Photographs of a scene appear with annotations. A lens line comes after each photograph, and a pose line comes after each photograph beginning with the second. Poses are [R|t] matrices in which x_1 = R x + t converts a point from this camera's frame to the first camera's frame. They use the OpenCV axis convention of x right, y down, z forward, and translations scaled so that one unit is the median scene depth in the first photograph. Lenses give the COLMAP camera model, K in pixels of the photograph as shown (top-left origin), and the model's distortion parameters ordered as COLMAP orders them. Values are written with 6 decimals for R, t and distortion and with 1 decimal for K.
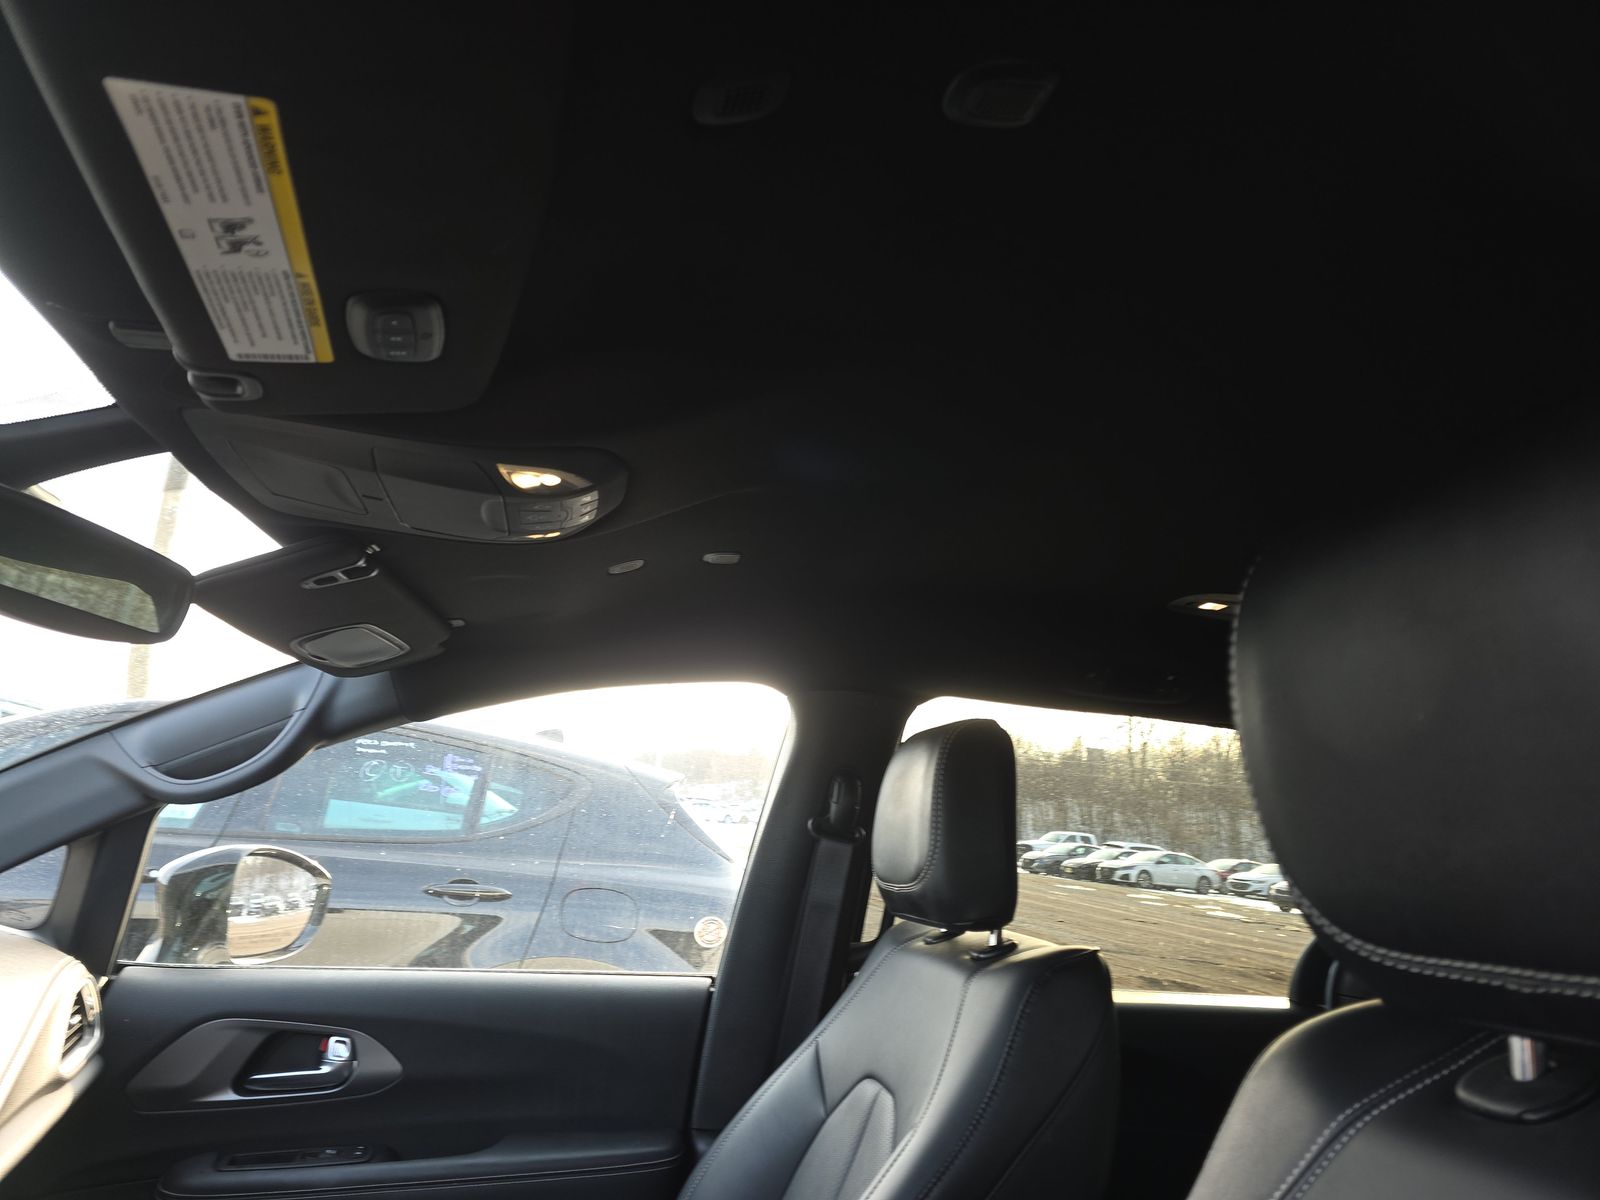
lens RADIAL K [[1041.7, 0, 778.2], [0, 1041.7, 595.9], [0, 0, 1]] dist [0.081587, -0.074806]
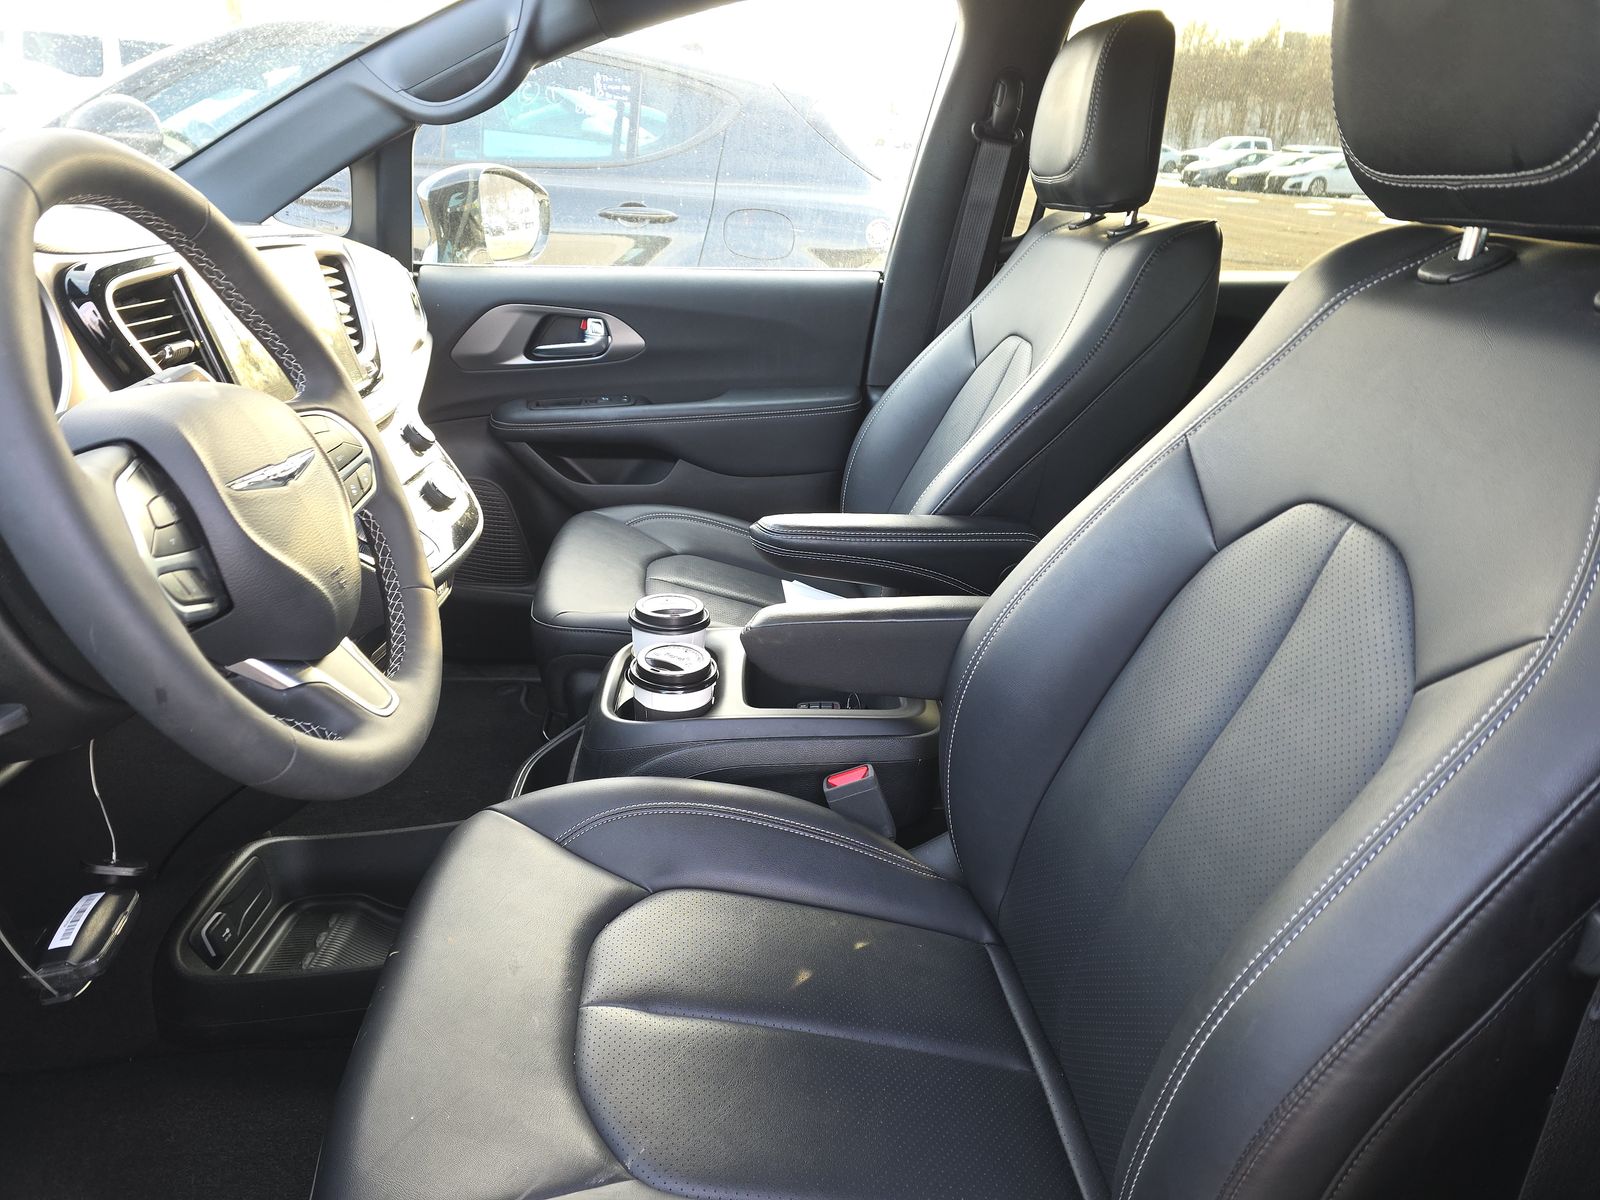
lens RADIAL K [[1041.7, 0, 778.2], [0, 1041.7, 595.9], [0, 0, 1]] dist [0.081587, -0.074806]
pose [[0.992332, 0.015212, -0.122658, -0.028716], [0.058508, 0.816351, 0.574584, -0.029844], [0.108873, -0.577355, 0.809202, -0.201195]]
